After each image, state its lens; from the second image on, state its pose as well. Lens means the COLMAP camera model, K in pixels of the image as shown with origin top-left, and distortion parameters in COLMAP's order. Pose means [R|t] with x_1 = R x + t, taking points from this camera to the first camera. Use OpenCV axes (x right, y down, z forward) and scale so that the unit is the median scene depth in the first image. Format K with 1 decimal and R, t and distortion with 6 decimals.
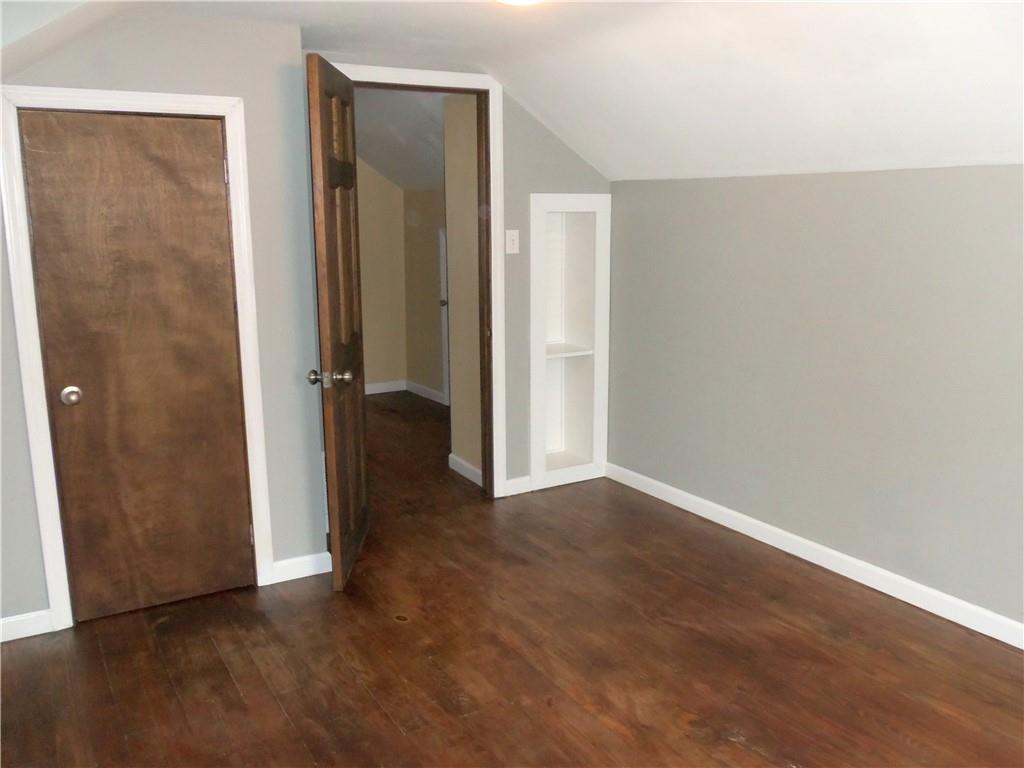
lens RADIAL K [[861.9, 0, 529.4], [0, 861.9, 381.8], [0, 0, 1]] dist [-0.055030, 0.013154]
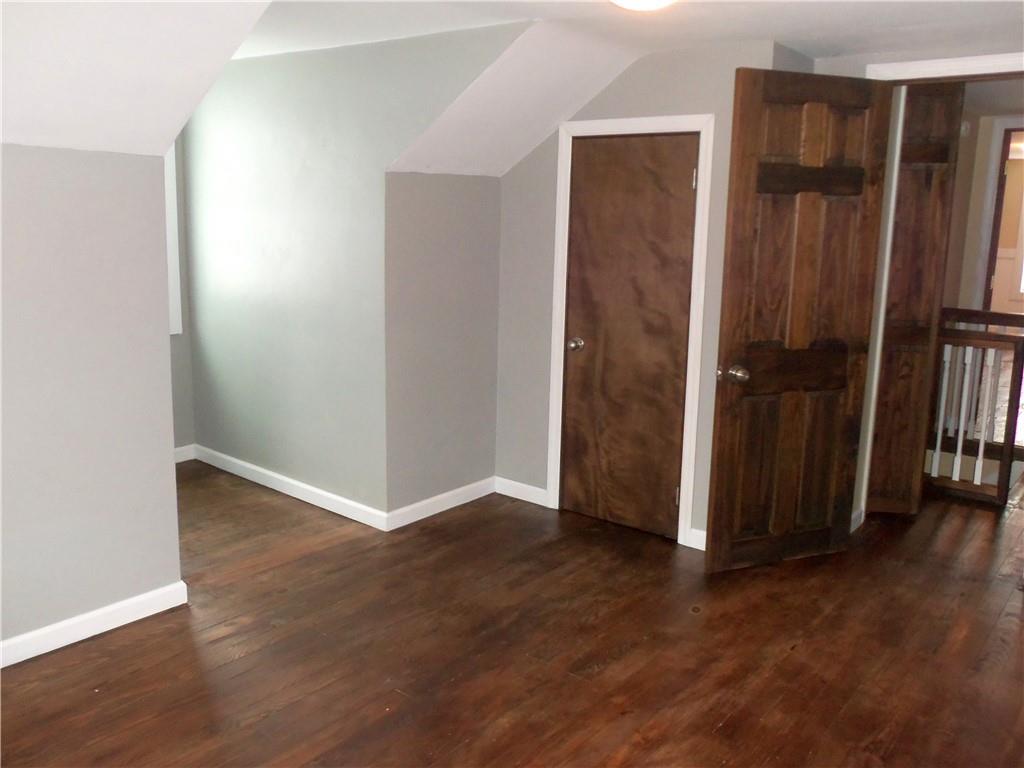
lens RADIAL K [[861.9, 0, 529.4], [0, 861.9, 381.8], [0, 0, 1]] dist [-0.055030, 0.013154]
pose [[0.336665, 0.192115, -0.921818, 0.698706], [-0.200108, 0.971201, 0.129323, -0.085973], [0.920116, 0.140925, 0.365413, 0.410358]]
